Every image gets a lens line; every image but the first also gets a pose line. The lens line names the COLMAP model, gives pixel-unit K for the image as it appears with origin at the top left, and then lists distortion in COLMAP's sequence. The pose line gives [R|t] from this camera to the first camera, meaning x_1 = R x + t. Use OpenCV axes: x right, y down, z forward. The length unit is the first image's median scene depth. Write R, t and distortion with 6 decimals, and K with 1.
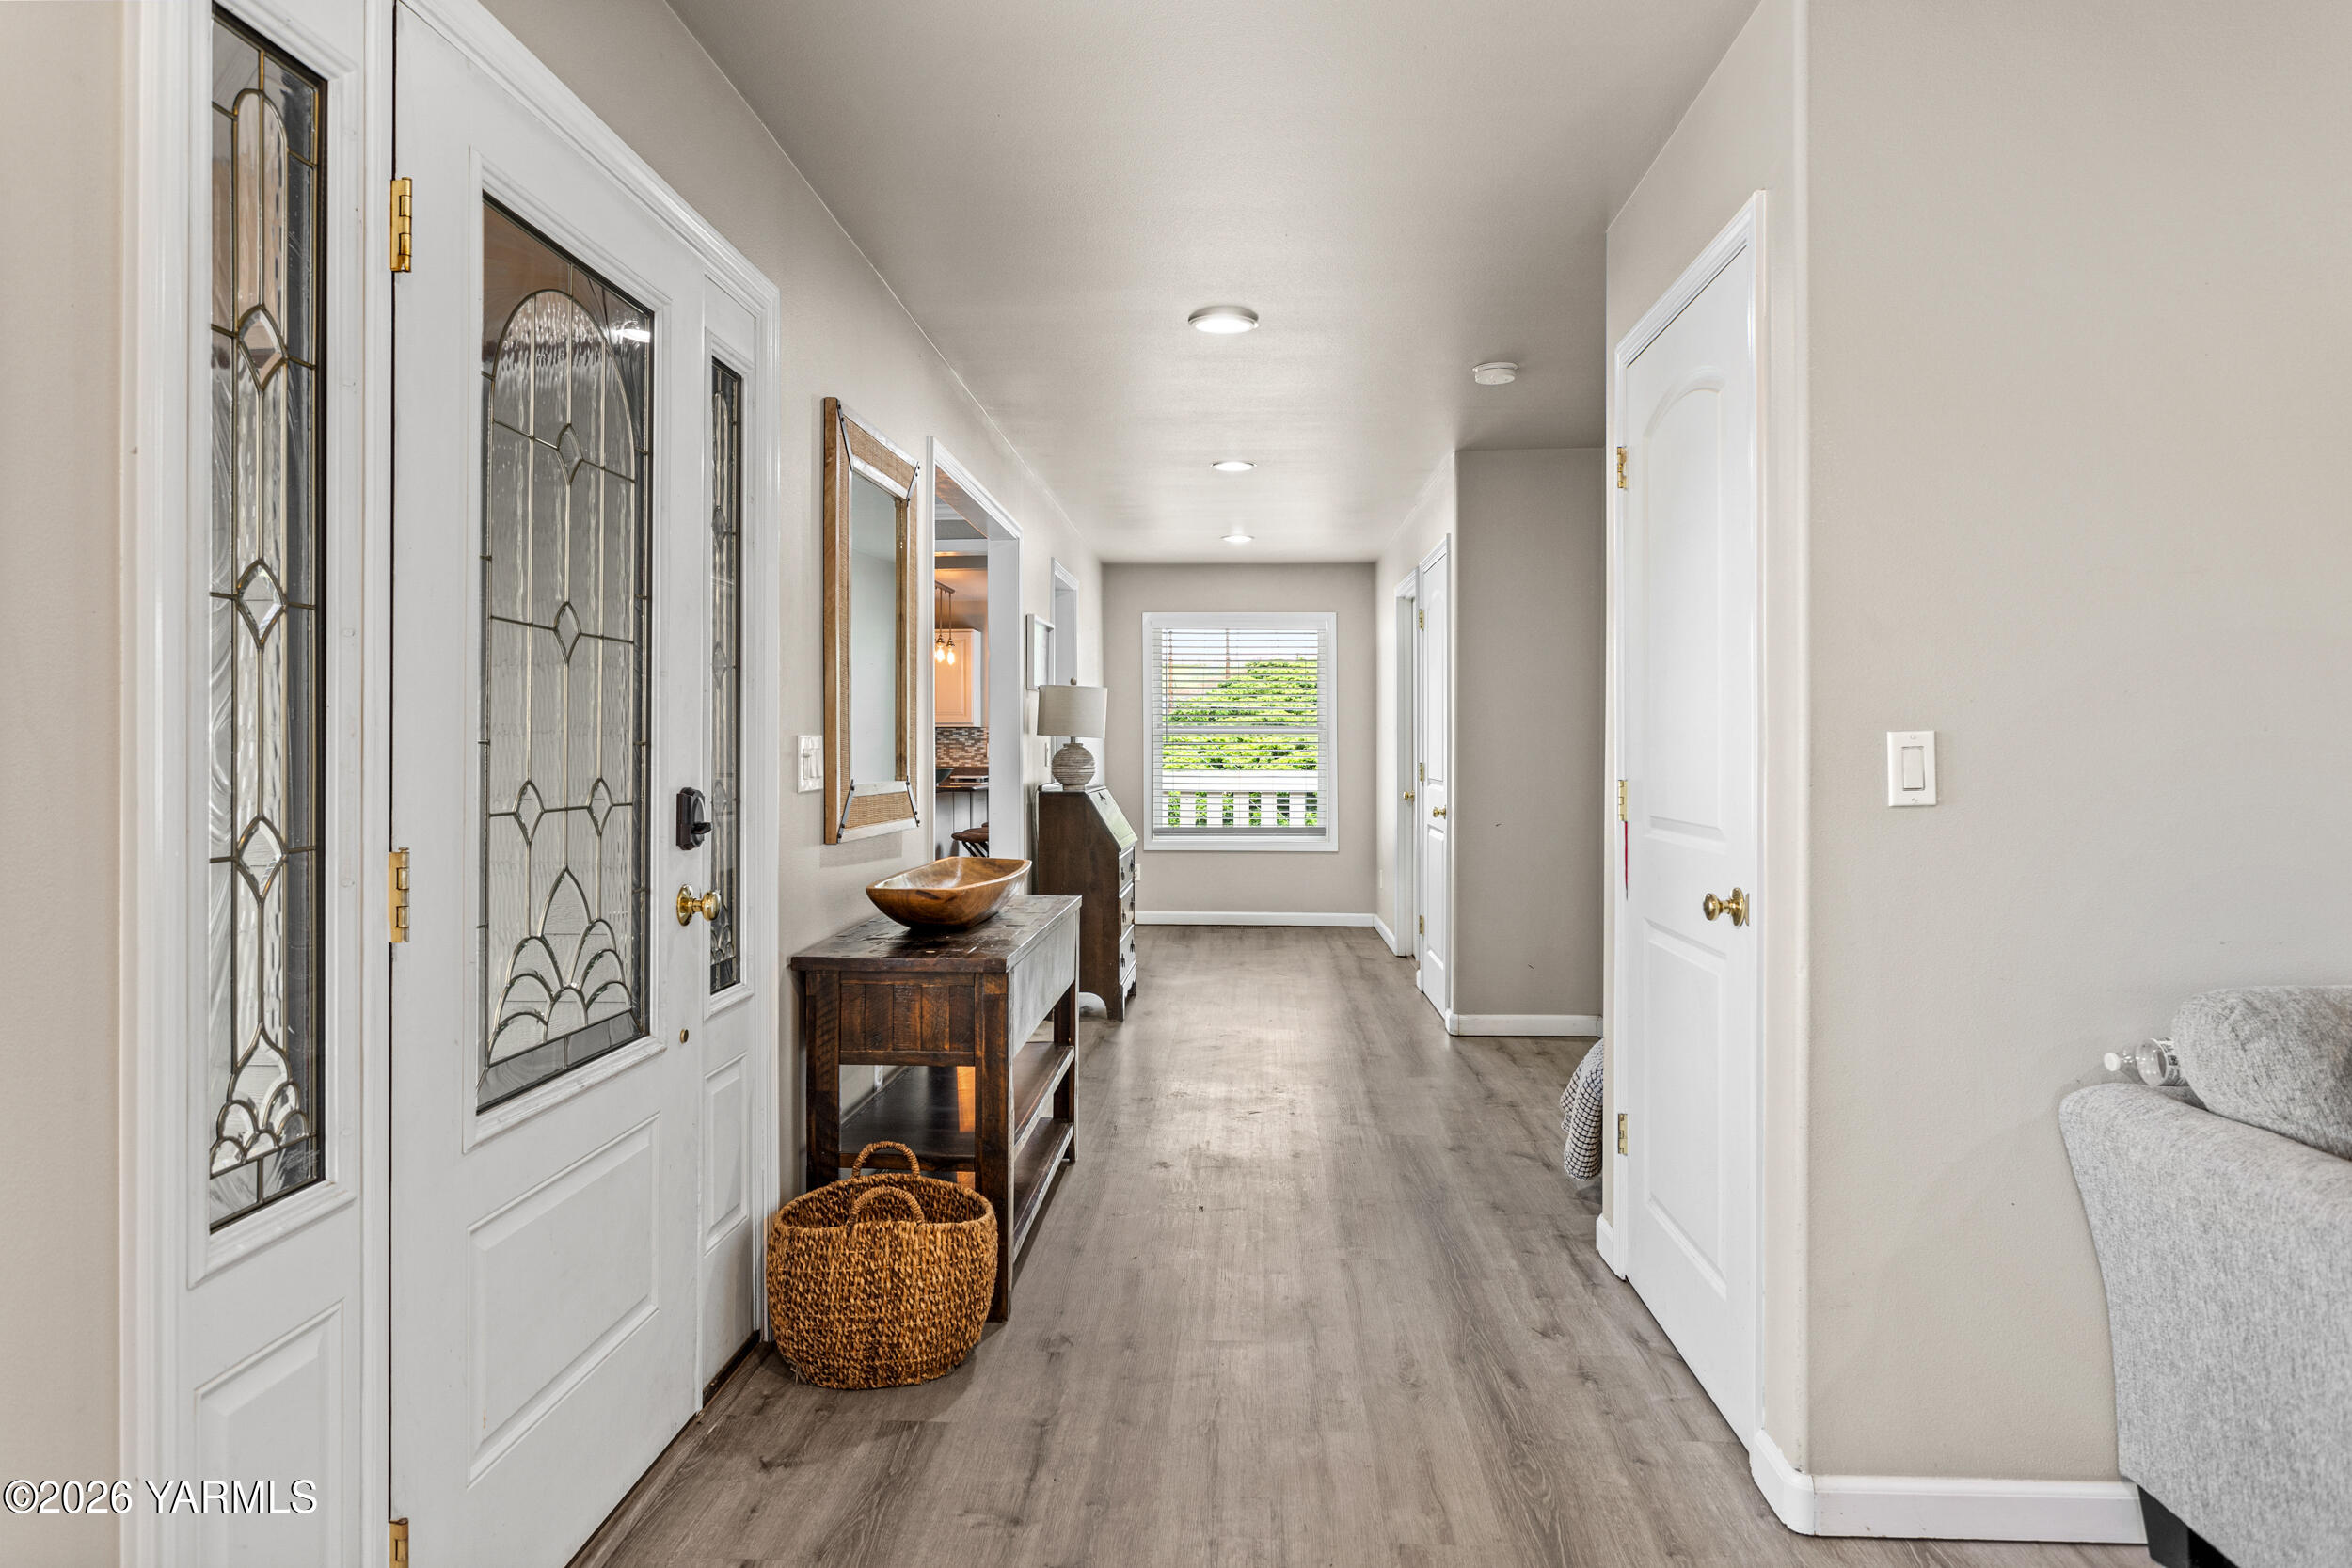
lens RADIAL K [[1466.7, 0, 1184.6], [0, 1466.7, 743.2], [0, 0, 1]] dist [-0.002546, -0.001000]
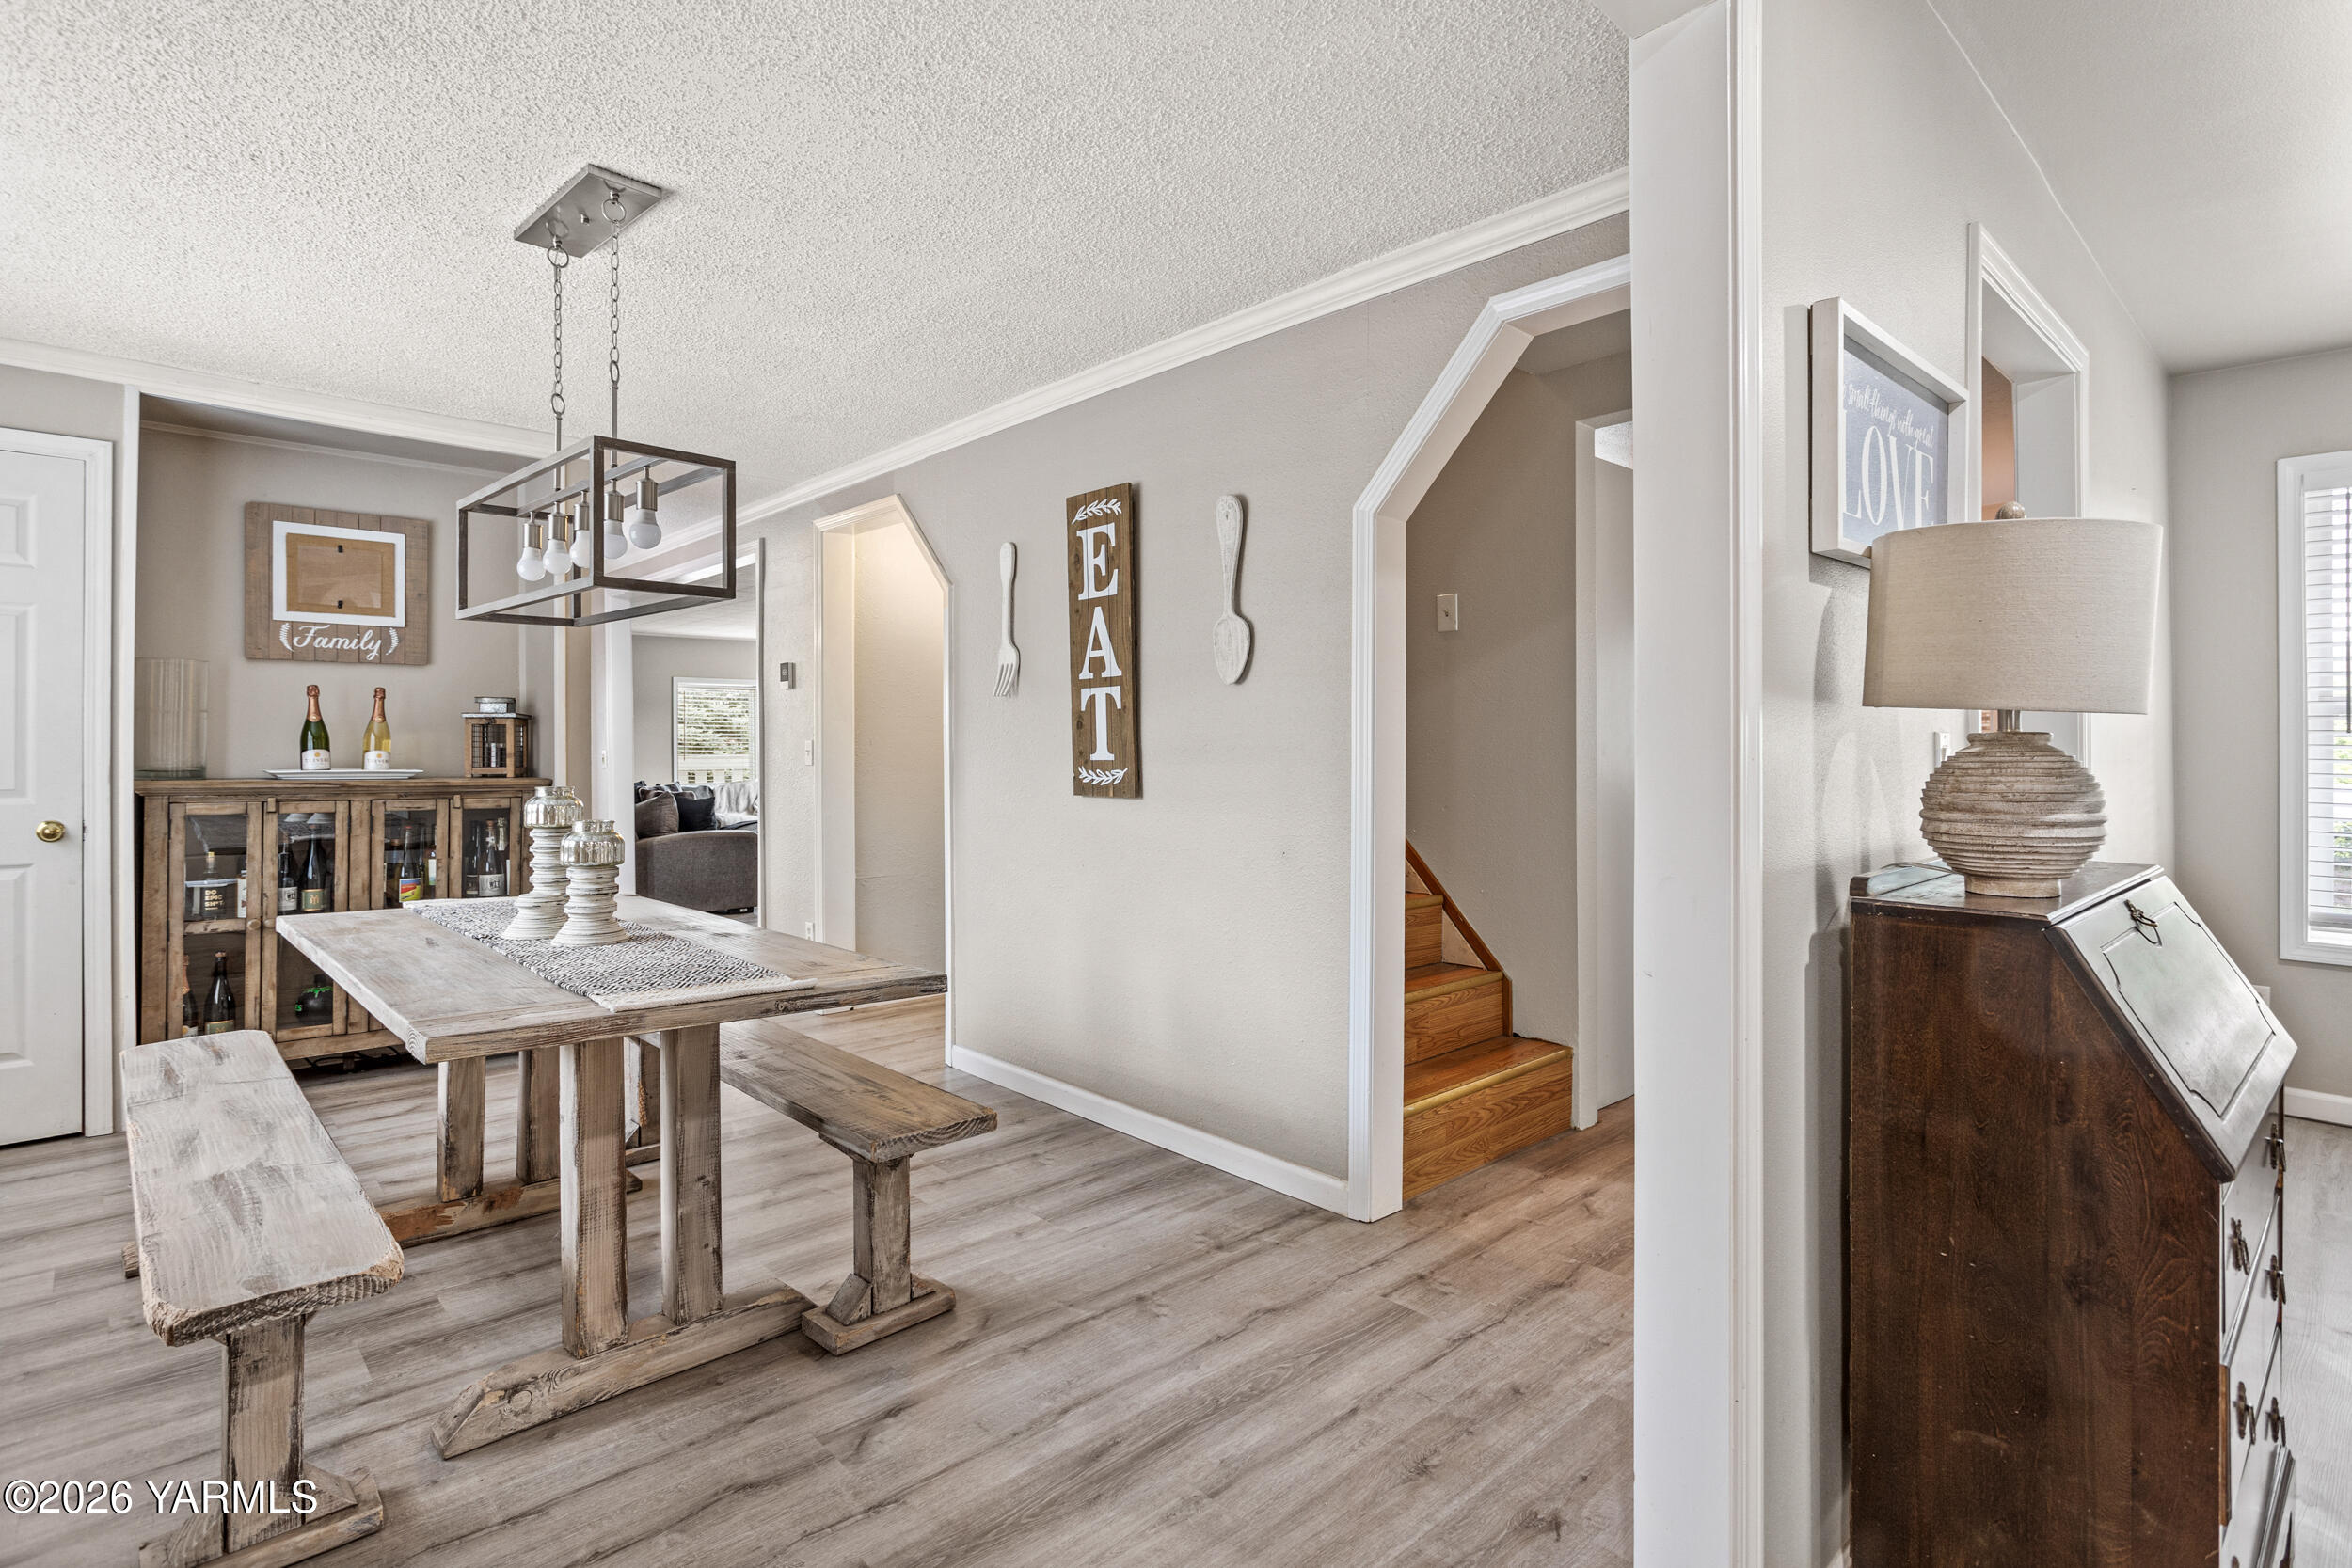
lens RADIAL K [[1221.5, 0, 1180.2], [0, 1221.5, 749.5], [0, 0, 1]] dist [-0.002802, 0.000471]
pose [[0.740733, 0.007467, -0.671758, -0.050294], [-0.003497, 0.999968, 0.007259, 0.002972], [0.671790, -0.003027, 0.740735, 0.990331]]
